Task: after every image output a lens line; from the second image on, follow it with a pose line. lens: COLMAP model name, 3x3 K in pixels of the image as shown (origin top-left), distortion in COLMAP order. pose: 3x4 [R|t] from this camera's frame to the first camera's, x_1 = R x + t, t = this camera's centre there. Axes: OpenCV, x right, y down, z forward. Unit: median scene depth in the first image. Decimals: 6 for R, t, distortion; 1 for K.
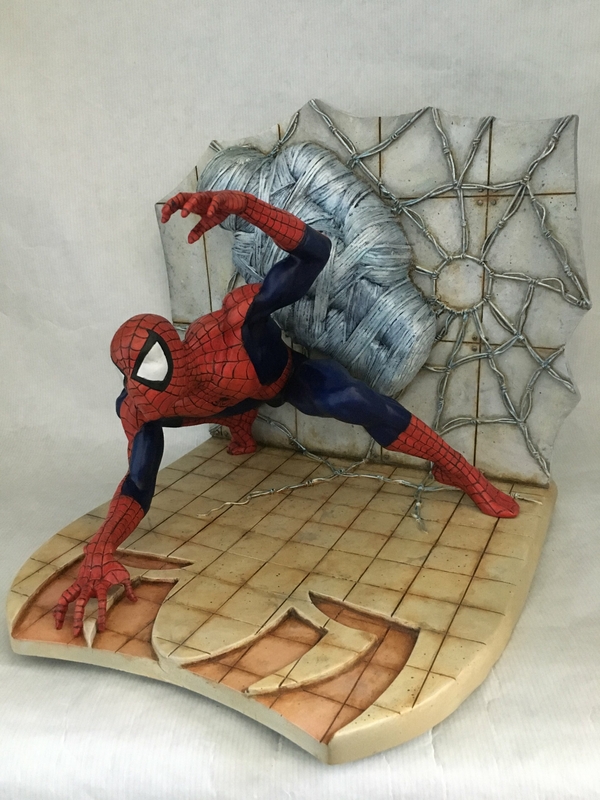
lens RADIAL K [[691.8, 0, 300.0], [0, 691.8, 400.0], [0, 0, 1]] dist [0.079314, -0.127569]
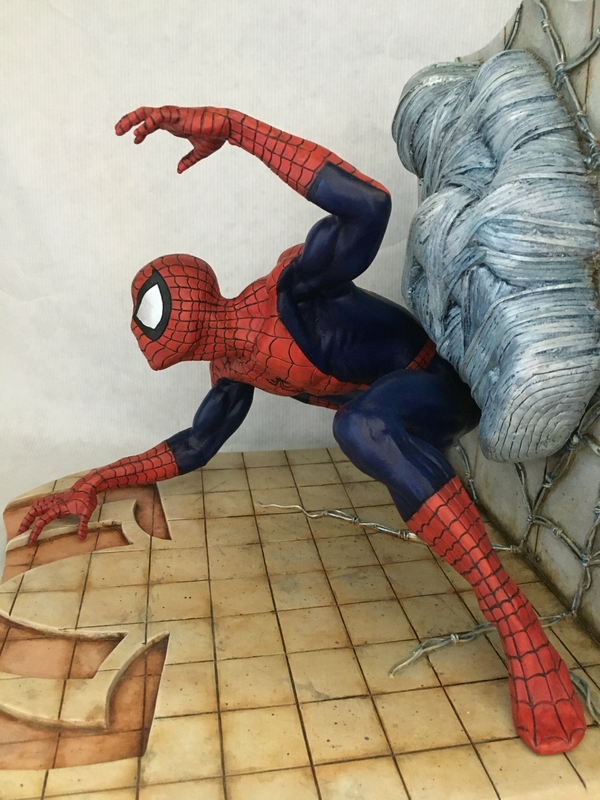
lens RADIAL K [[694.8, 0, 300.0], [0, 694.8, 400.0], [0, 0, 1]] dist [0.083486, -0.143158]
pose [[0.588006, 0.314719, -0.745118, 0.500214], [-0.280153, 0.943422, 0.177396, -0.126083], [0.758790, 0.104437, 0.642907, 0.477760]]
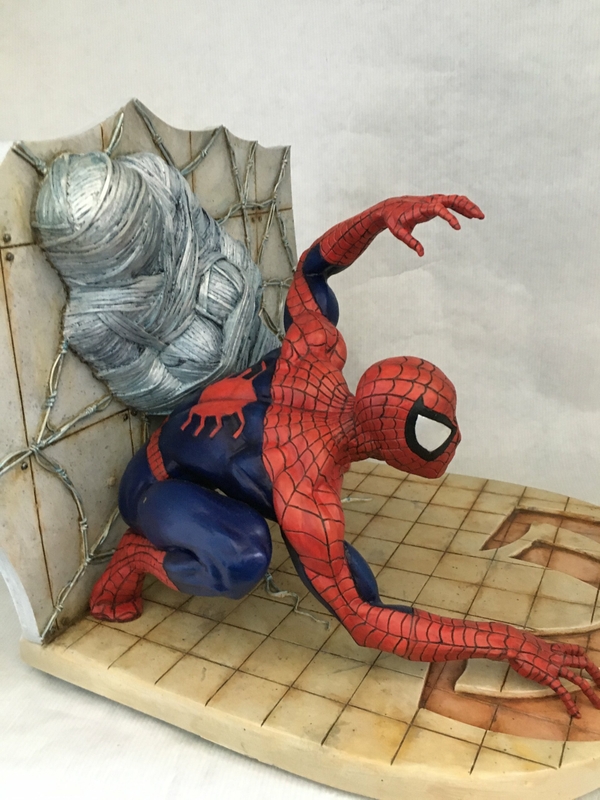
lens RADIAL K [[691.8, 0, 300.0], [0, 691.8, 400.0], [0, 0, 1]] dist [0.079314, -0.127569]
pose [[0.027783, -0.272022, 0.961890, -0.826545], [0.356443, 0.901702, 0.244706, -0.261478], [-0.933904, 0.336060, 0.122013, 0.869248]]
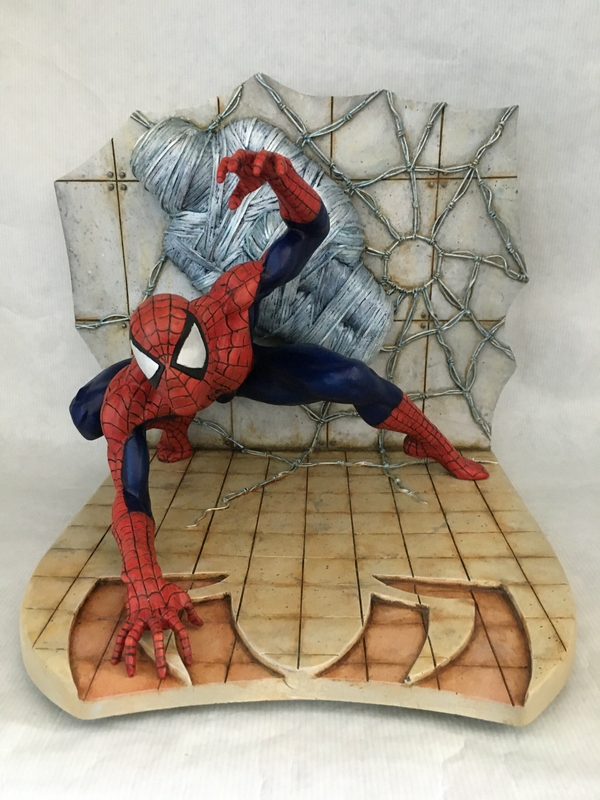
lens RADIAL K [[691.8, 0, 300.0], [0, 691.8, 400.0], [0, 0, 1]] dist [0.079314, -0.127569]
pose [[0.910826, -0.091147, 0.402603, -0.364599], [0.101561, 0.994819, -0.004545, 0.024074], [-0.400103, 0.045028, 0.915364, 0.126873]]
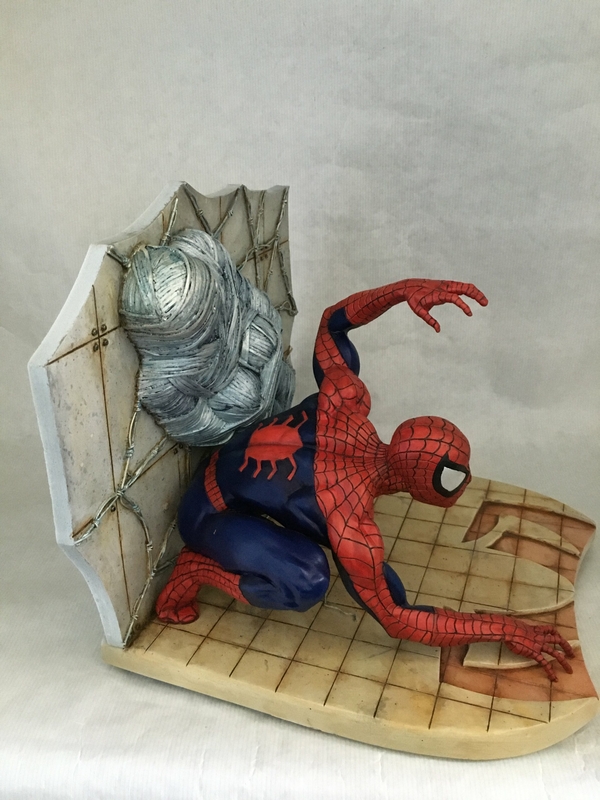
lens RADIAL K [[691.8, 0, 300.0], [0, 691.8, 400.0], [0, 0, 1]] dist [0.079314, -0.127569]
pose [[-0.095451, -0.358107, 0.928789, -0.931735], [0.337728, 0.866056, 0.368628, -0.478951], [-0.936392, 0.348864, 0.038276, 0.949084]]
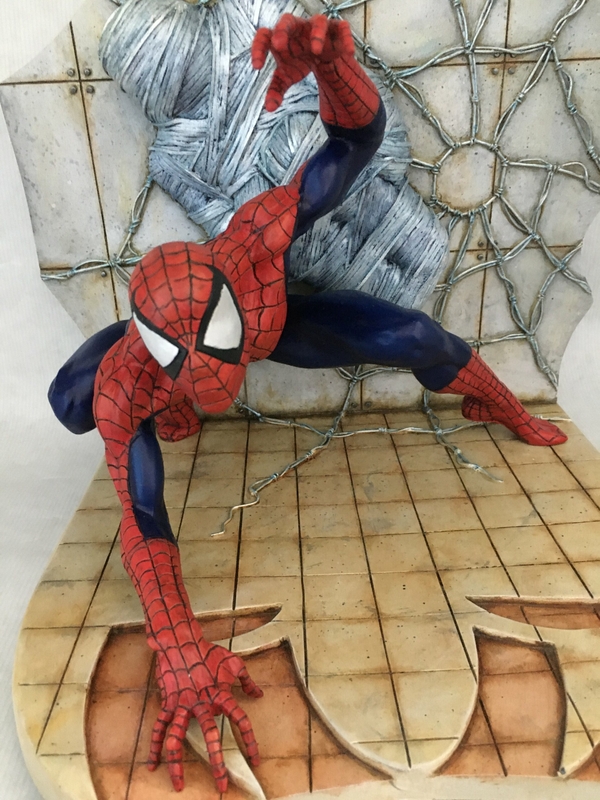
lens RADIAL K [[694.8, 0, 300.0], [0, 694.8, 400.0], [0, 0, 1]] dist [0.083486, -0.143158]
pose [[0.884614, -0.187217, 0.427092, -0.350038], [0.150421, 0.981474, 0.118671, -0.038680], [-0.441397, -0.040735, 0.896387, 0.344455]]
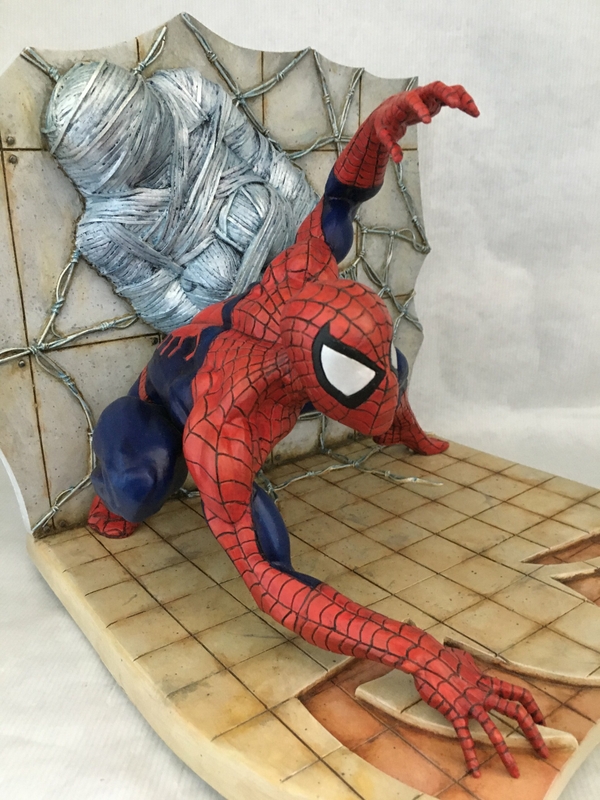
lens RADIAL K [[694.8, 0, 300.0], [0, 694.8, 400.0], [0, 0, 1]] dist [0.083486, -0.143158]
pose [[0.459426, -0.237161, 0.855968, -0.686059], [0.293936, 0.949991, 0.105447, -0.080317], [-0.838170, 0.203155, 0.506161, 0.613480]]
